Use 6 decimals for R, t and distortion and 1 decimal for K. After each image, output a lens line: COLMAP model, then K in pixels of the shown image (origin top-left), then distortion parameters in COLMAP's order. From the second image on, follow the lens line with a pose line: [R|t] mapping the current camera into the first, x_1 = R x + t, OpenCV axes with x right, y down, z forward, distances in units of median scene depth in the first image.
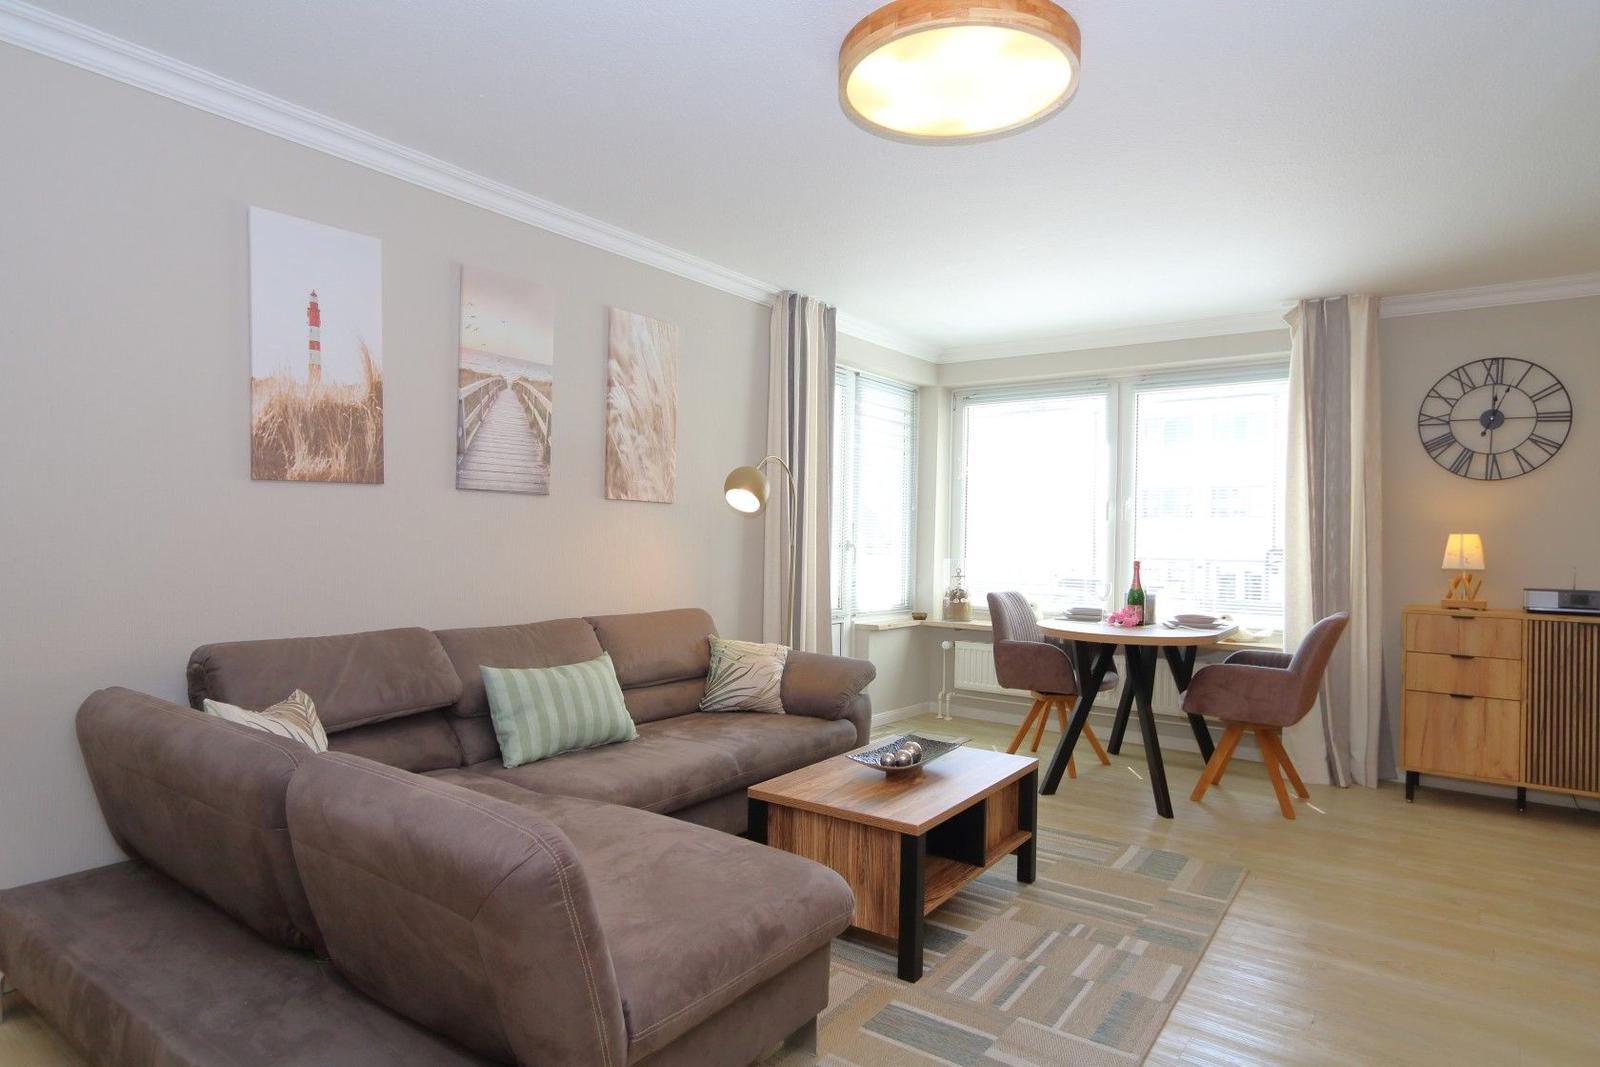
lens RADIAL K [[905.3, 0, 802.2], [0, 905.3, 540.6], [0, 0, 1]] dist [0.002413, -0.005037]
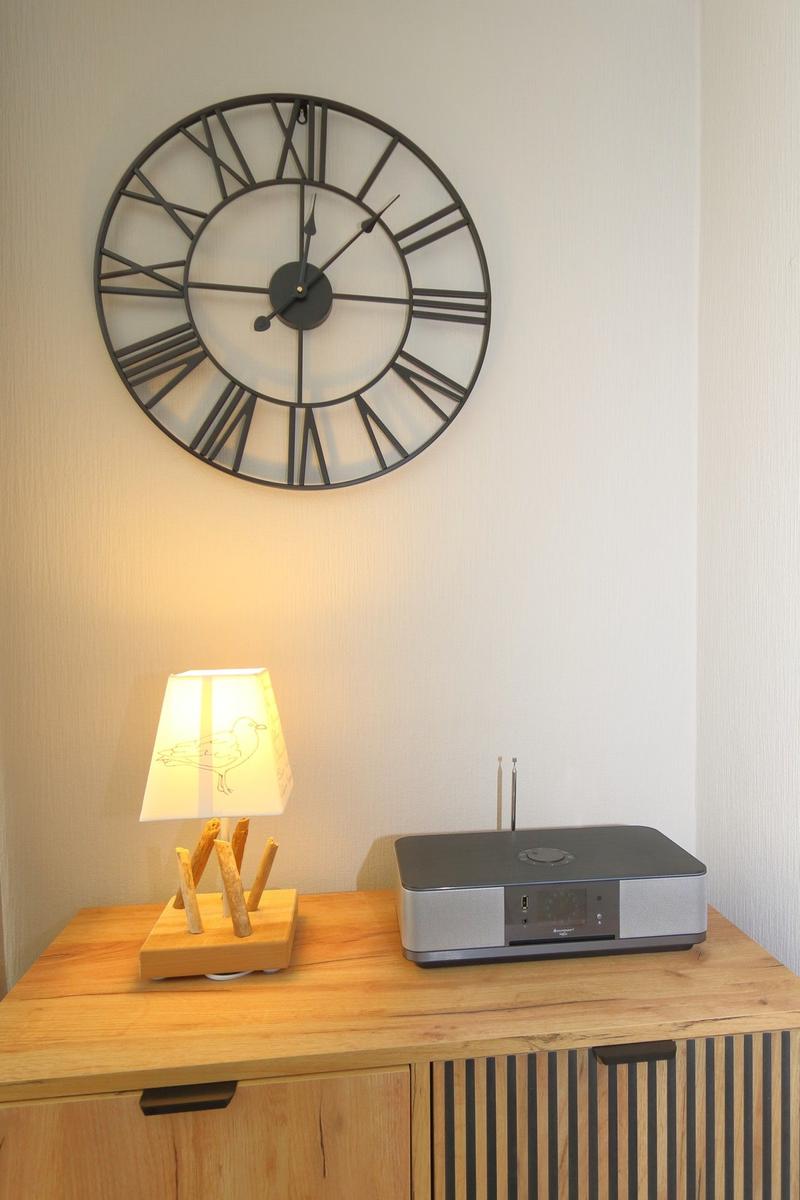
lens RADIAL K [[679.0, 0, 421.5], [0, 679.0, 619.9], [0, 0, 1]] dist [0.002413, -0.005037]
pose [[0.708583, -0.041513, 0.704406, 0.680472], [0.017488, 0.998994, 0.041283, -0.032021], [-0.705411, -0.016934, 0.708596, 0.877254]]
